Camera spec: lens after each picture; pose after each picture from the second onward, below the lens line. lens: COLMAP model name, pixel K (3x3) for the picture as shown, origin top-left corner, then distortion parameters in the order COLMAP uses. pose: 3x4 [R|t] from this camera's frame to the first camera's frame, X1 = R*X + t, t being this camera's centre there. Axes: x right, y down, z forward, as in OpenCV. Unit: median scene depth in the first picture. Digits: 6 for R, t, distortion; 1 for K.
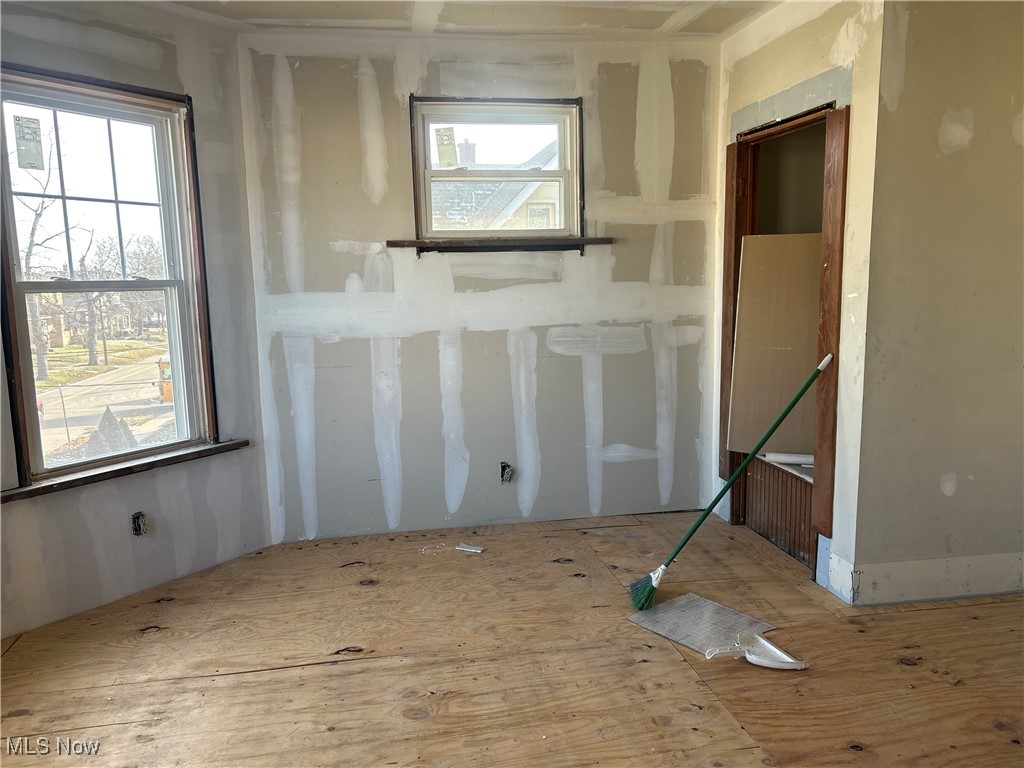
lens RADIAL K [[769.2, 0, 508.1], [0, 769.2, 389.0], [0, 0, 1]] dist [0.055332, -0.053704]
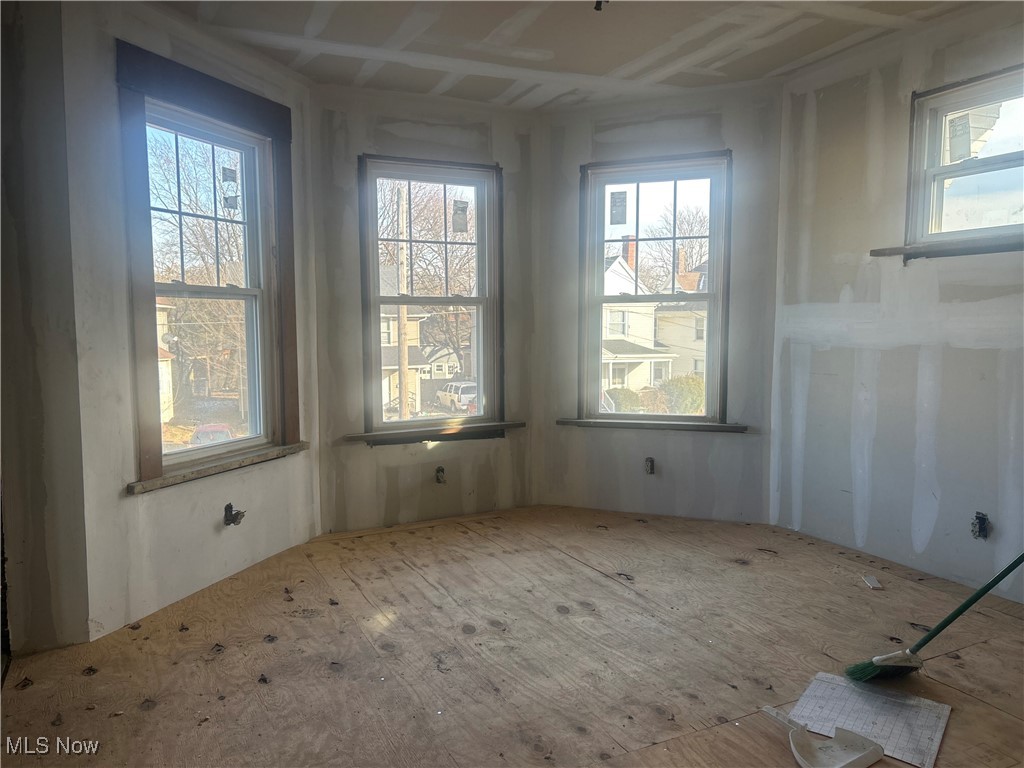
lens RADIAL K [[752.1, 0, 512.0], [0, 752.1, 384.0], [0, 0, 1]] dist [0.119807, -0.103418]
pose [[0.291229, 0.104593, -0.950919, 0.663068], [-0.136056, 0.988430, 0.067050, -0.028024], [0.946929, 0.109851, 0.302089, 0.293868]]
